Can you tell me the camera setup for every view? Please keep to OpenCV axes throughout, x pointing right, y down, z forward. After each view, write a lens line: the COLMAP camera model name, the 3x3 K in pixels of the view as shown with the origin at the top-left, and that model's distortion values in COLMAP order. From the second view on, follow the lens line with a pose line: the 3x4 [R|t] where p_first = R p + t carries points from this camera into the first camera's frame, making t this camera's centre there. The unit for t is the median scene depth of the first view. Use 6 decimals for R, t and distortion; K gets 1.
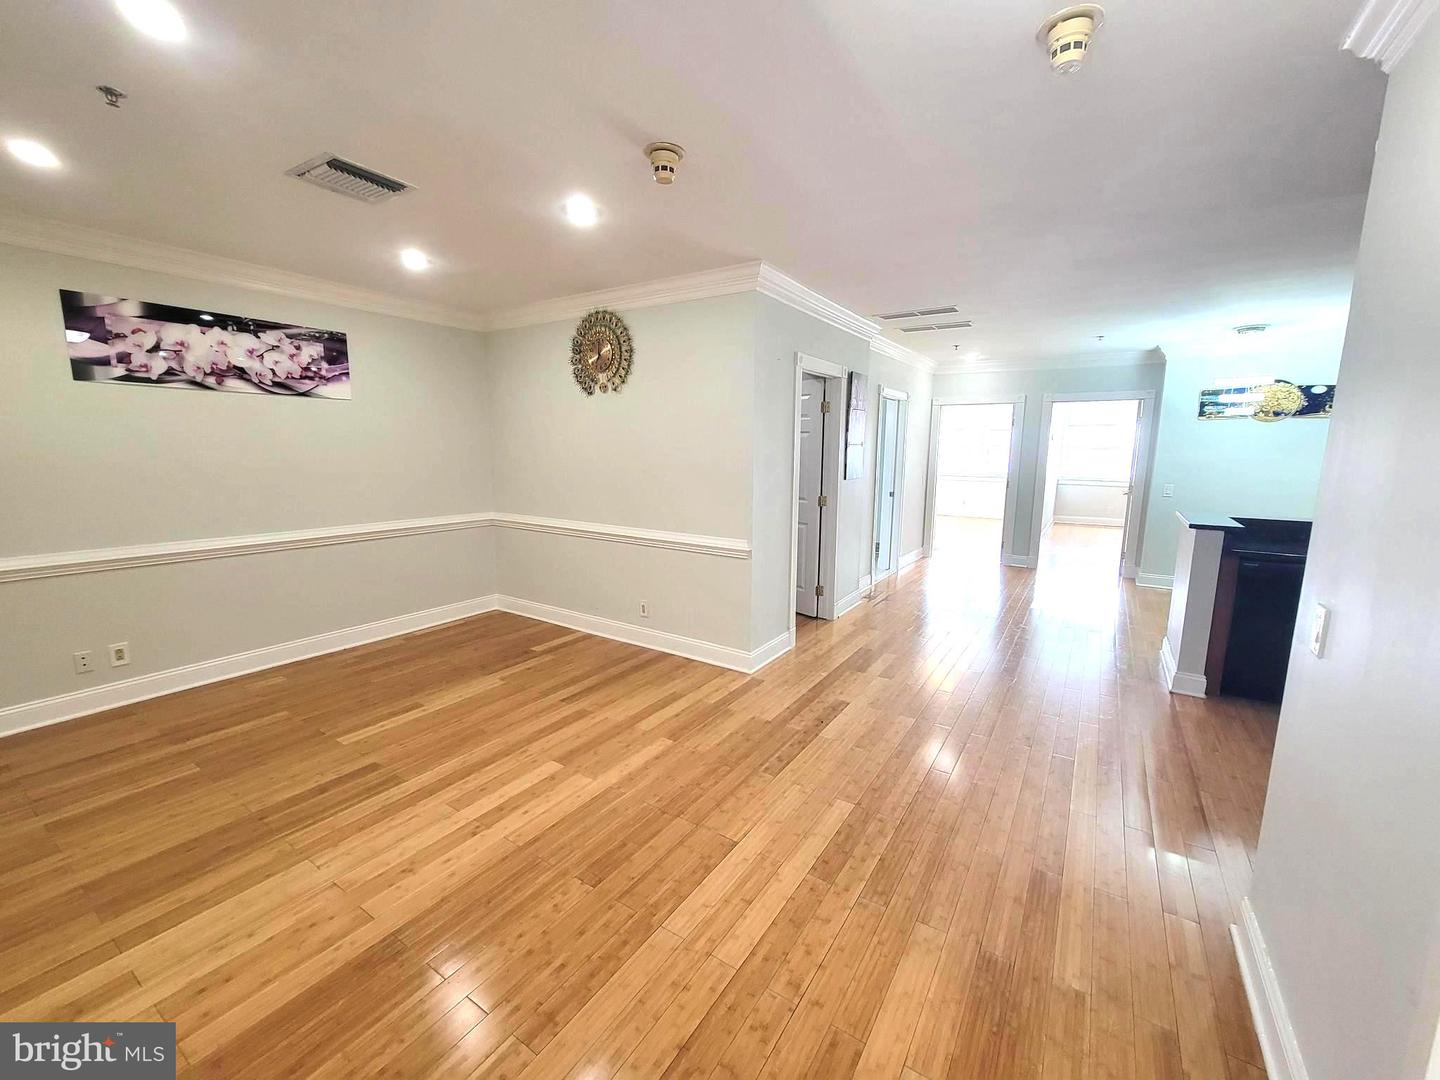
lens RADIAL K [[582.9, 0, 722.2], [0, 582.9, 544.8], [0, 0, 1]] dist [-0.002797, 0.000246]
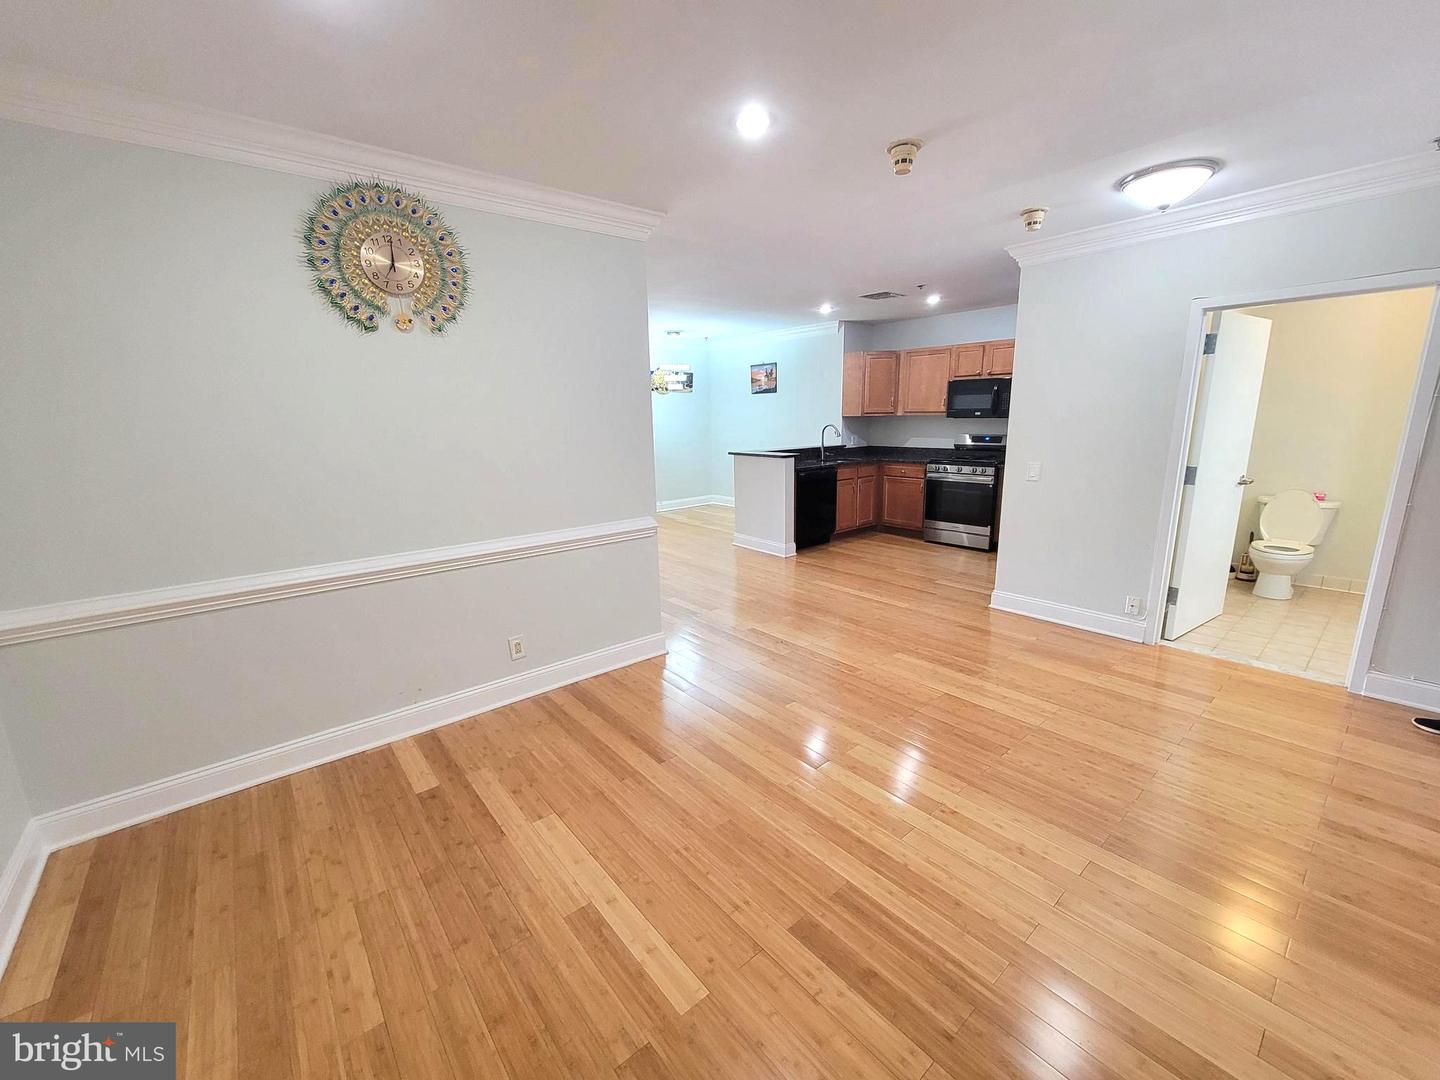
lens RADIAL K [[587.5, 0, 722.8], [0, 587.5, 542.5], [0, 0, 1]] dist [-0.006791, 0.003519]
pose [[0.293430, -0.221540, 0.929956, -0.906235], [0.181711, 0.967968, 0.173260, -0.122360], [-0.938552, 0.118144, 0.324287, 0.664112]]
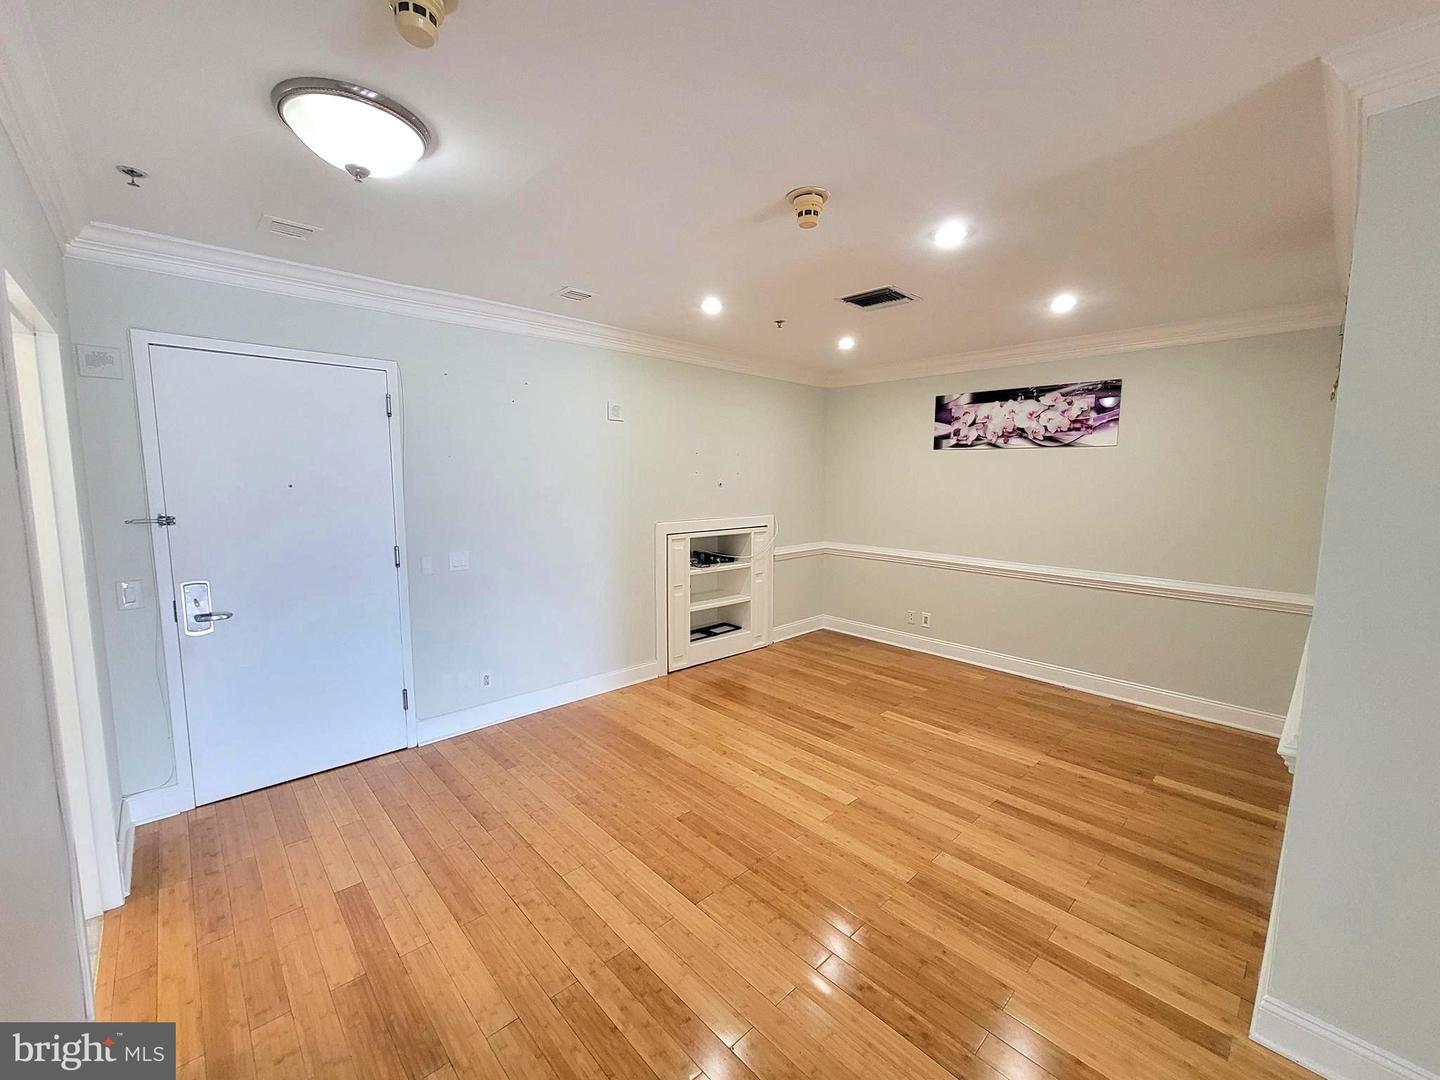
lens RADIAL K [[588.4, 0, 728.2], [0, 588.4, 542.8], [0, 0, 1]] dist [-0.004450, 0.000738]
pose [[-0.229217, 0.099682, -0.968258, 0.592195], [-0.171046, 0.975139, 0.140882, -0.143908], [0.958229, 0.197910, -0.206468, 0.749952]]
